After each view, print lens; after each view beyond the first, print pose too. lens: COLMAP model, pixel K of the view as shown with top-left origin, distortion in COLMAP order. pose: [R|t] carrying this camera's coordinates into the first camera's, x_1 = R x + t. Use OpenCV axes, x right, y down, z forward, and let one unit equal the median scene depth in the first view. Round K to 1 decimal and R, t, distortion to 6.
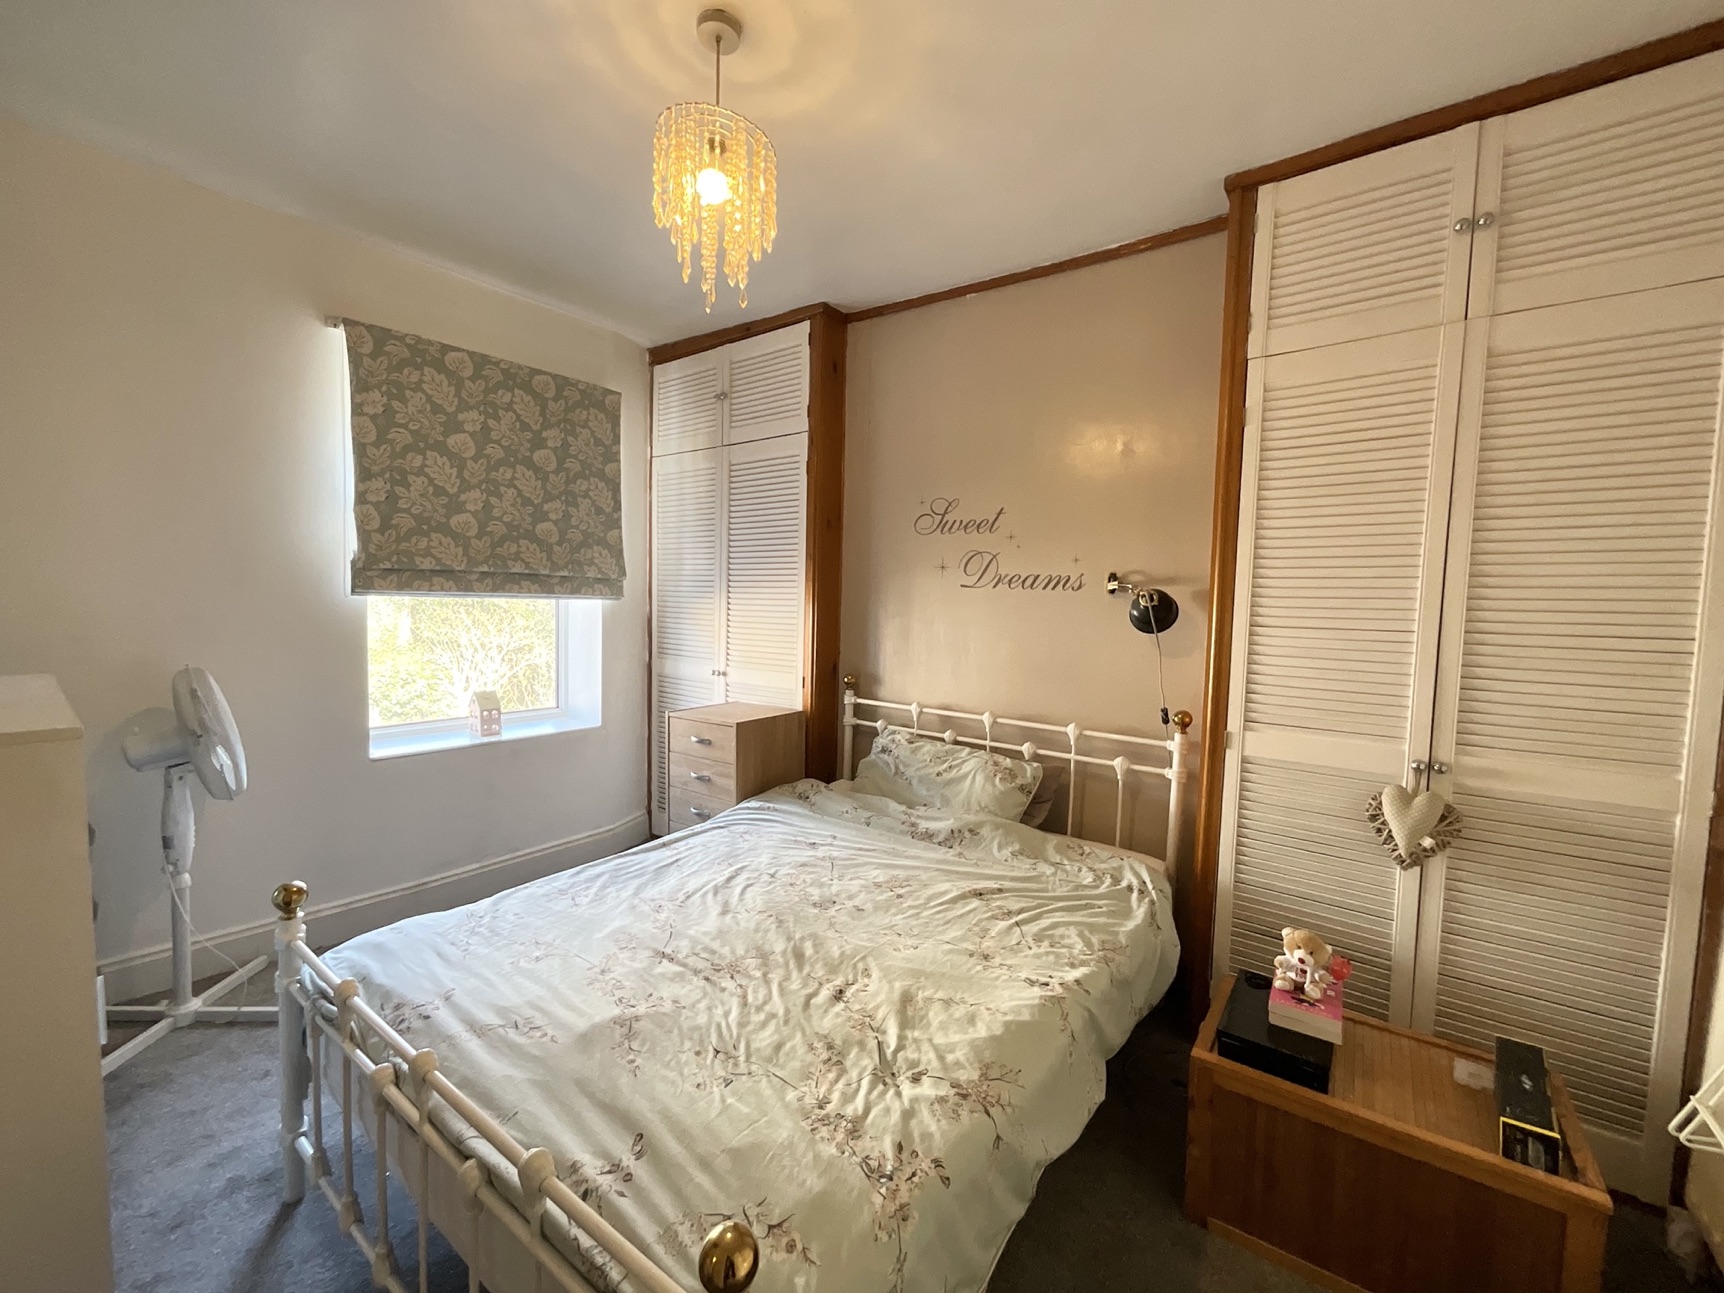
lens RADIAL K [[702.6, 0, 862.0], [0, 702.6, 646.5], [0, 0, 1]] dist [-0.002547, -0.000287]
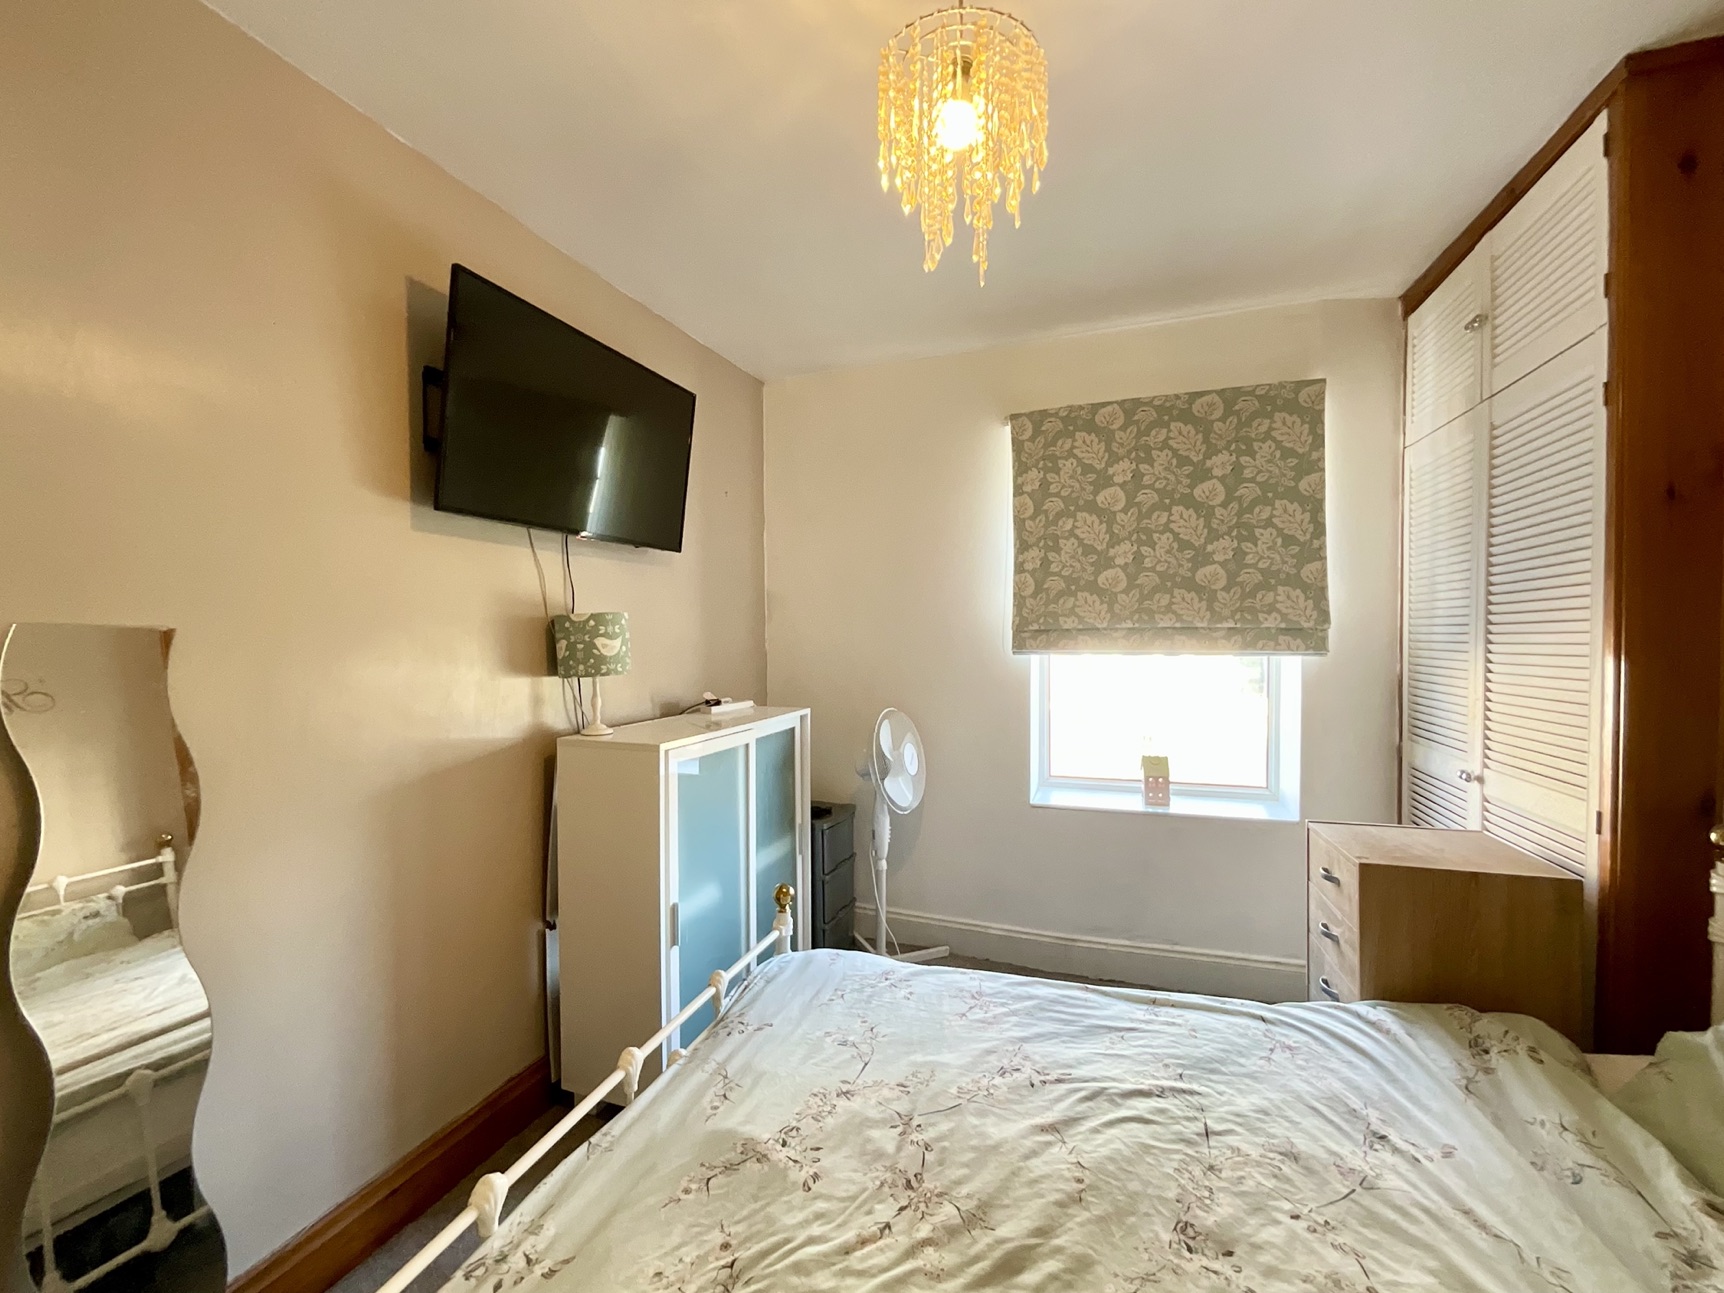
lens RADIAL K [[711.6, 0, 862.0], [0, 711.6, 646.5], [0, 0, 1]] dist [0.000742, 0.000282]
pose [[0.312875, -0.013468, -0.949699, 0.280608], [-0.051011, 0.998218, -0.030962, -0.037840], [0.948424, 0.058132, 0.311630, 0.409920]]
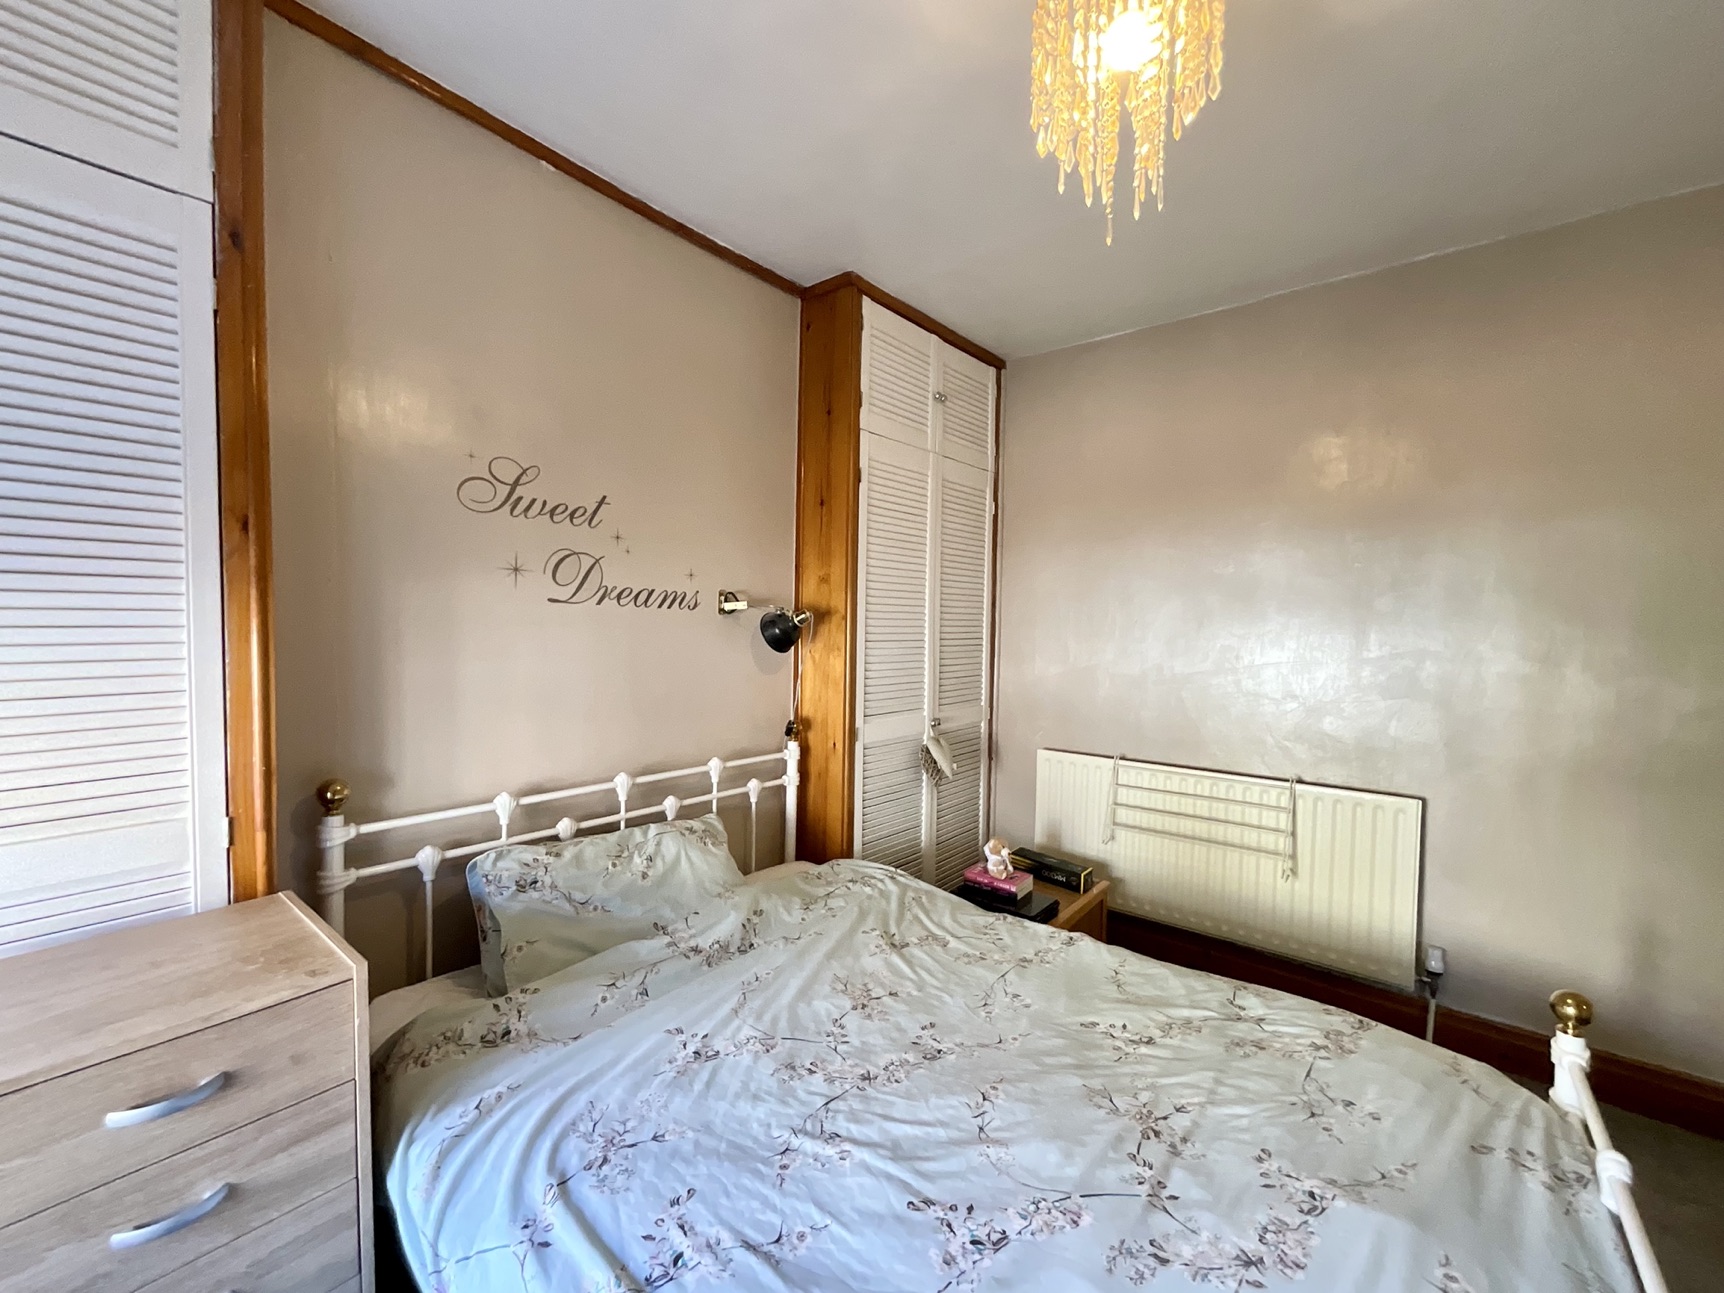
lens RADIAL K [[695.0, 0, 864.3], [0, 695.0, 652.5], [0, 0, 1]] dist [-0.001515, -0.000277]
pose [[0.045620, -0.063351, 0.996948, -0.547471], [0.052335, 0.996768, 0.060944, -0.067384], [-0.997587, 0.049395, 0.048788, 0.736682]]
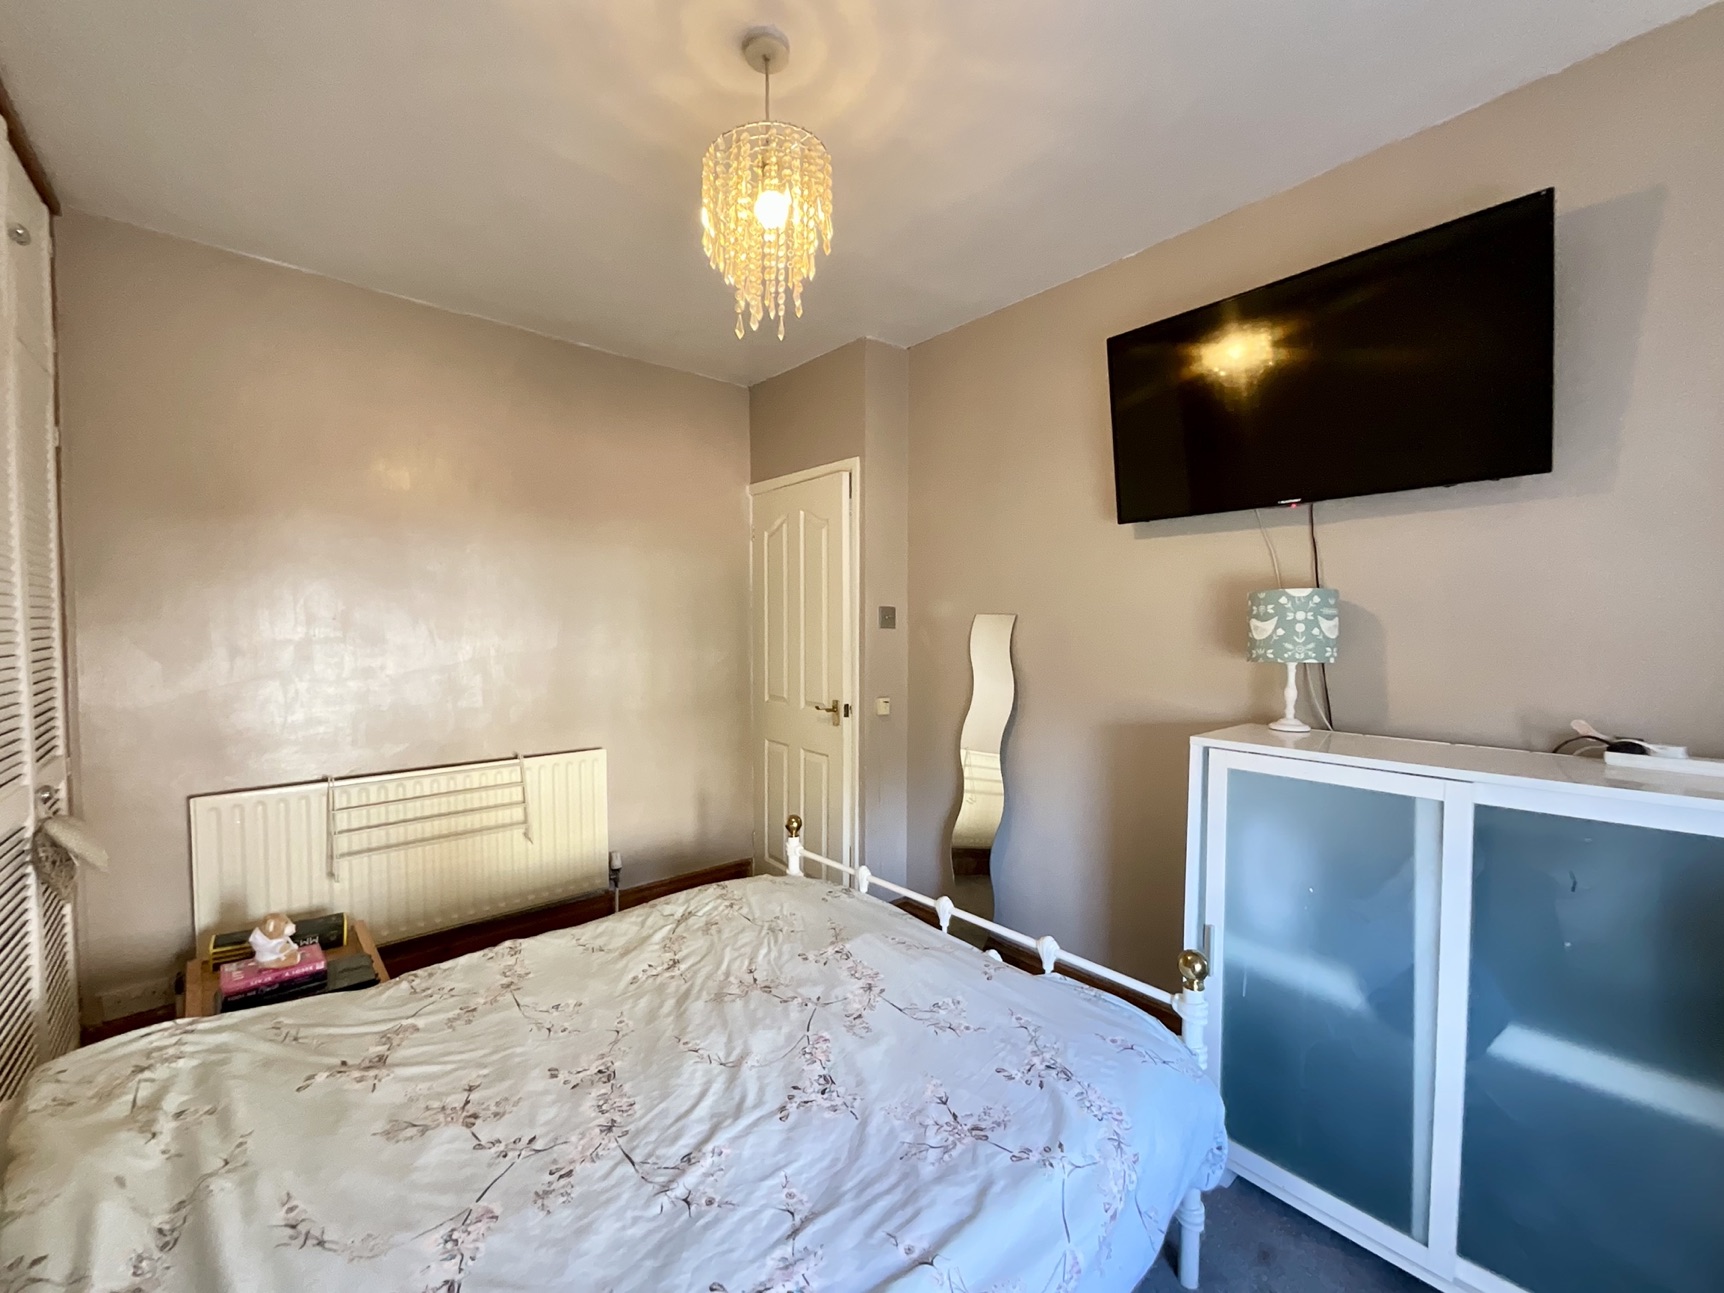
lens RADIAL K [[686.5, 0, 862.0], [0, 686.5, 646.5], [0, 0, 1]] dist [-0.051800, 0.021495]
pose [[-0.981357, -0.032528, 0.189420, -0.310359], [-0.013307, 0.994708, 0.101873, -0.094954], [-0.191731, 0.097453, -0.976597, 1.135826]]
